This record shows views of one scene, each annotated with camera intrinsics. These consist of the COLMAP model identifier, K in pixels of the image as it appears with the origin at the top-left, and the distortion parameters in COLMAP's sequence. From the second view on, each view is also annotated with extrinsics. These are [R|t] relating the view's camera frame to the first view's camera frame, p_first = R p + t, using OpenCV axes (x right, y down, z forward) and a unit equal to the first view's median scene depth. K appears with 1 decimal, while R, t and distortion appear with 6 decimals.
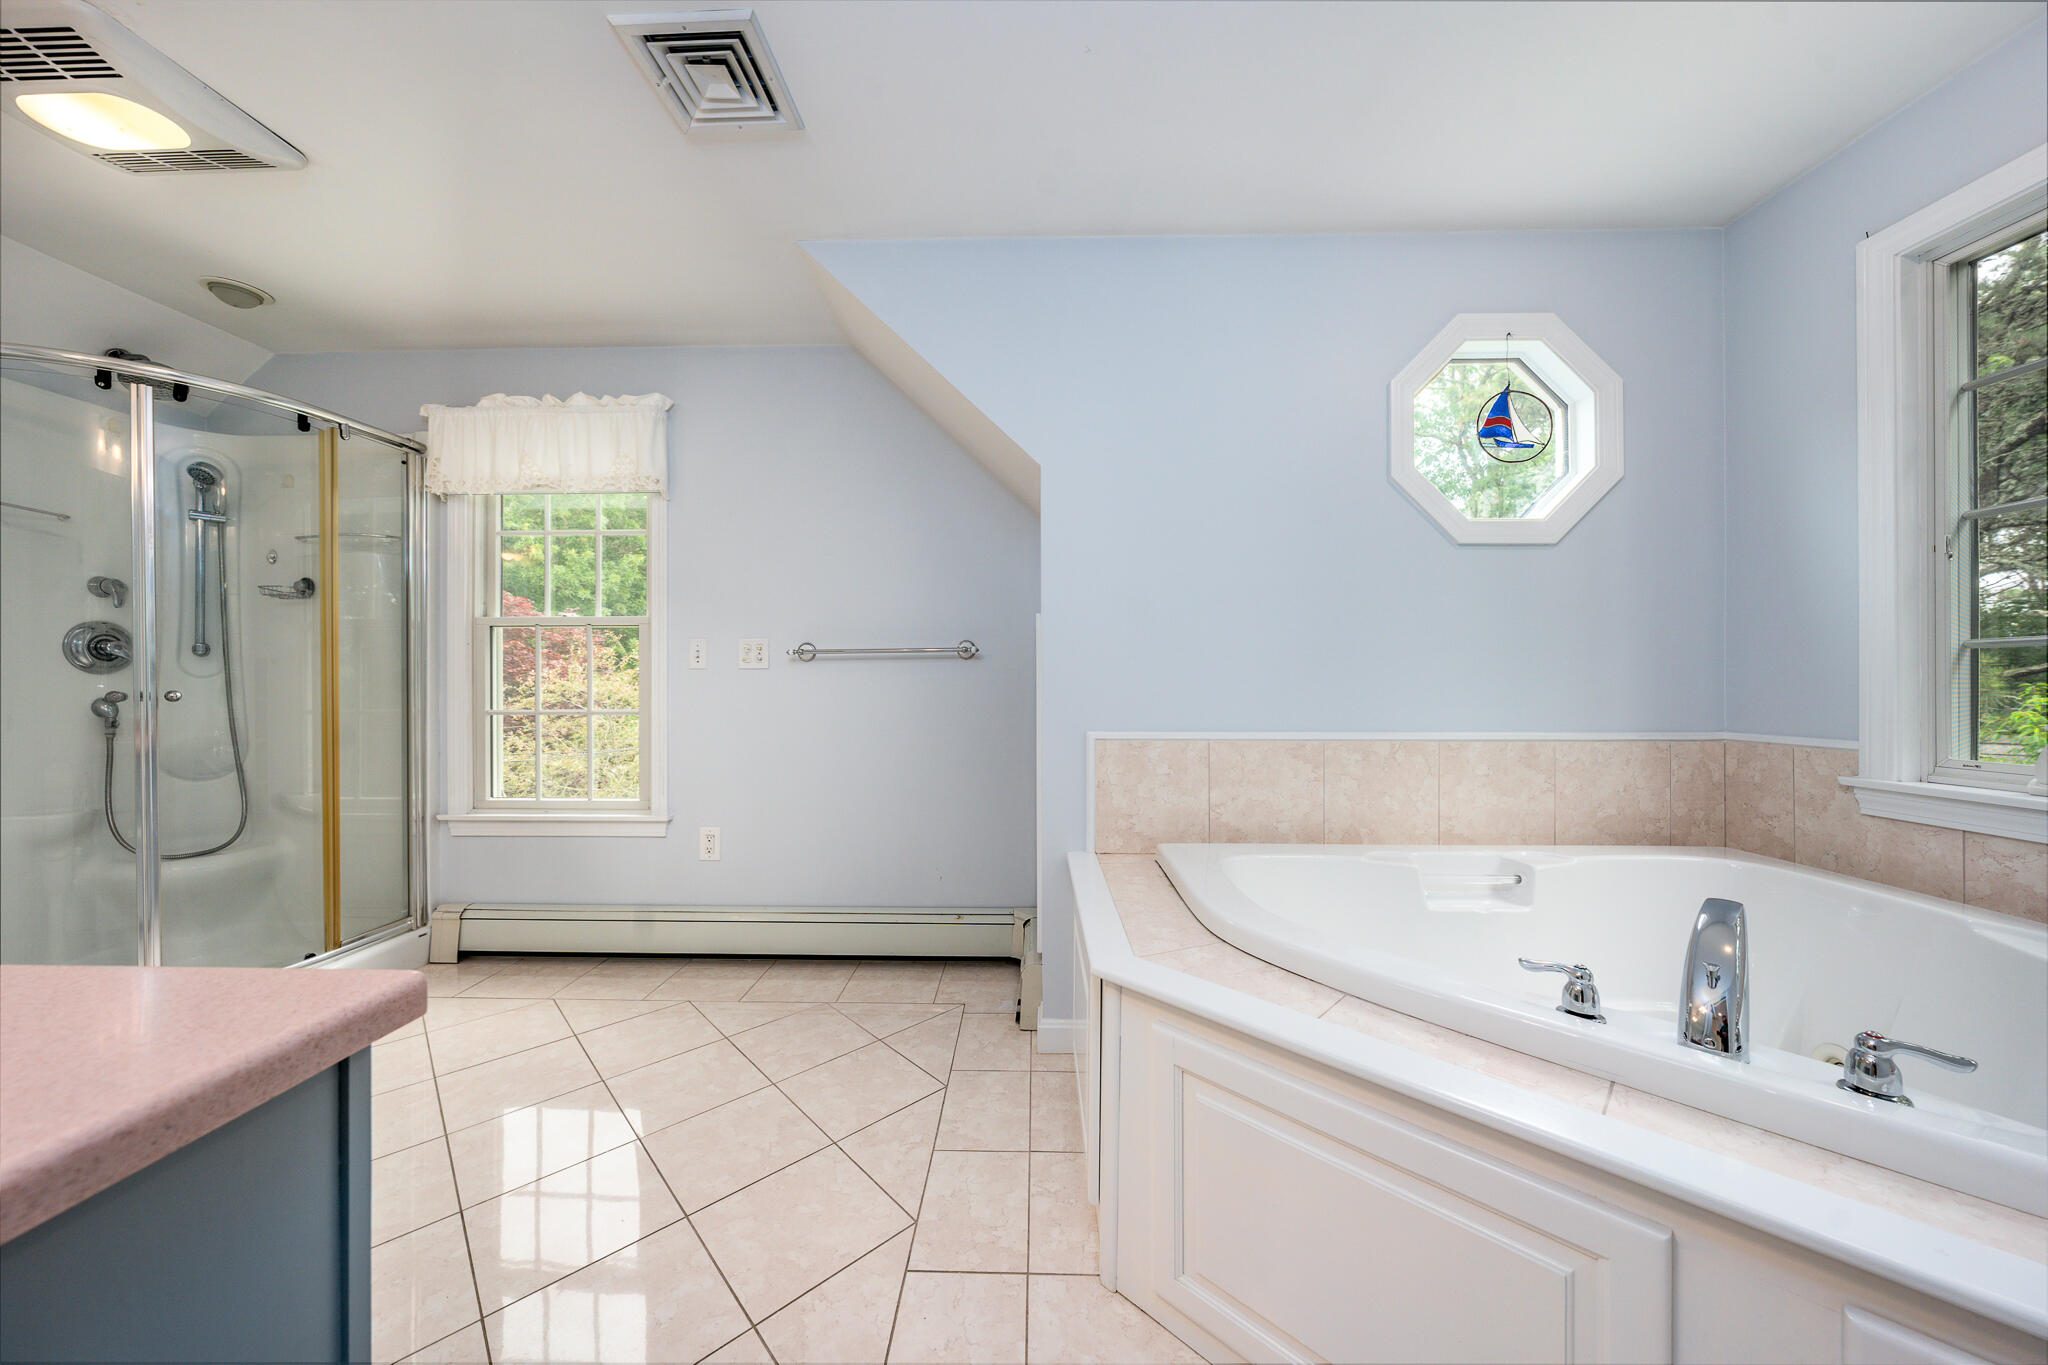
lens RADIAL K [[712.2, 0, 1024.0], [0, 712.2, 682.5], [0, 0, 1]] dist [-0.000233, -0.000327]
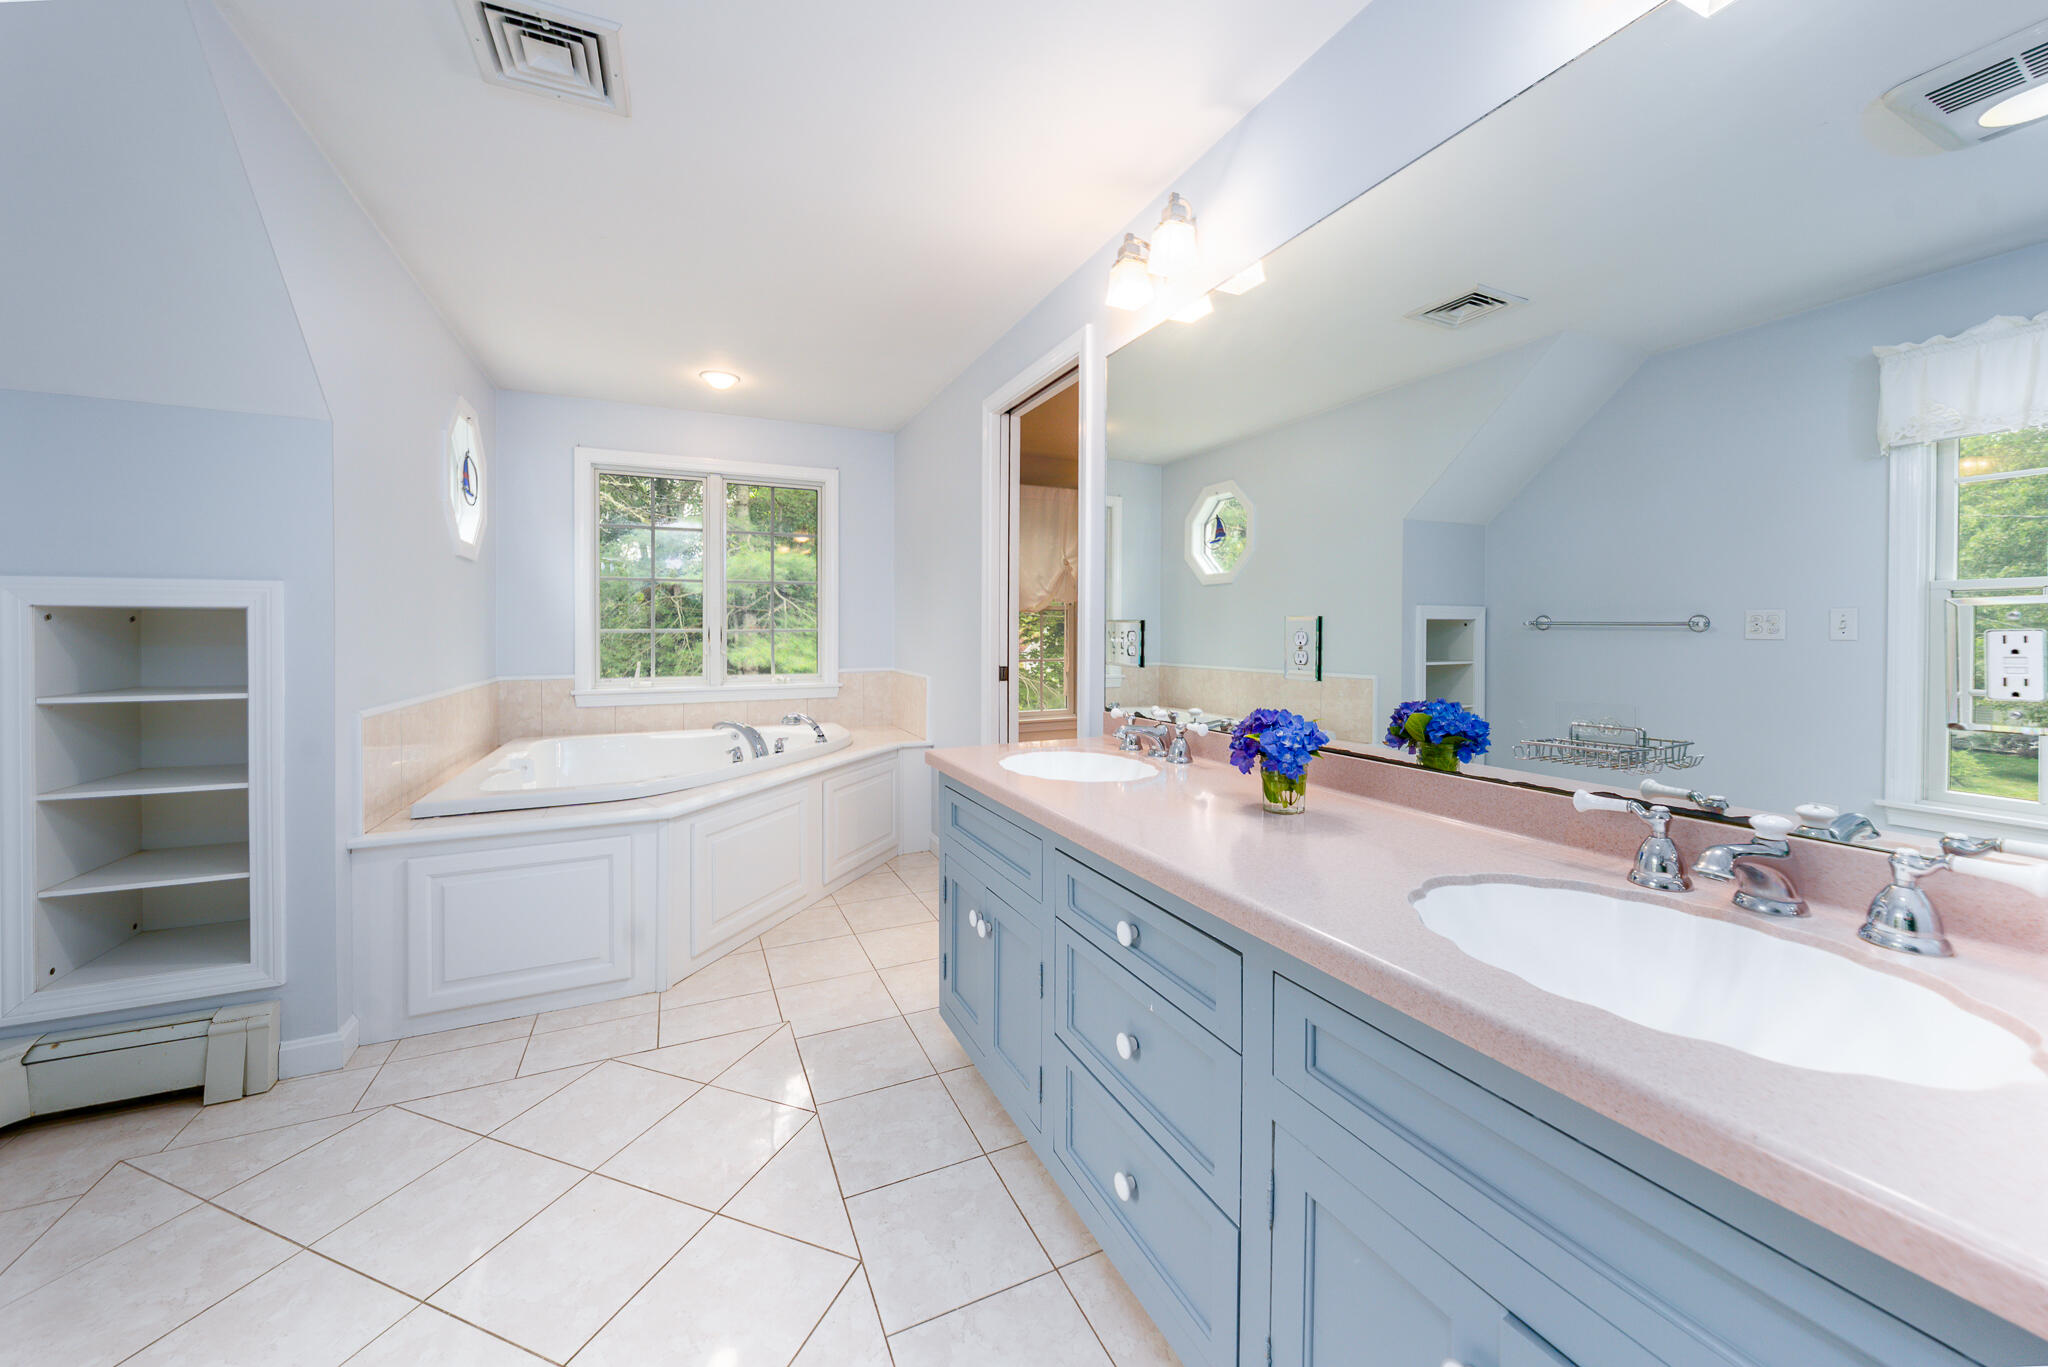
lens RADIAL K [[727.3, 0, 1017.8], [0, 727.3, 644.9], [0, 0, 1]] dist [0.001160, 0.000173]
pose [[-0.440711, -0.008719, 0.897607, -1.370929], [0.010613, 0.999832, 0.014922, -0.025468], [-0.897586, 0.016102, -0.440544, 0.728314]]
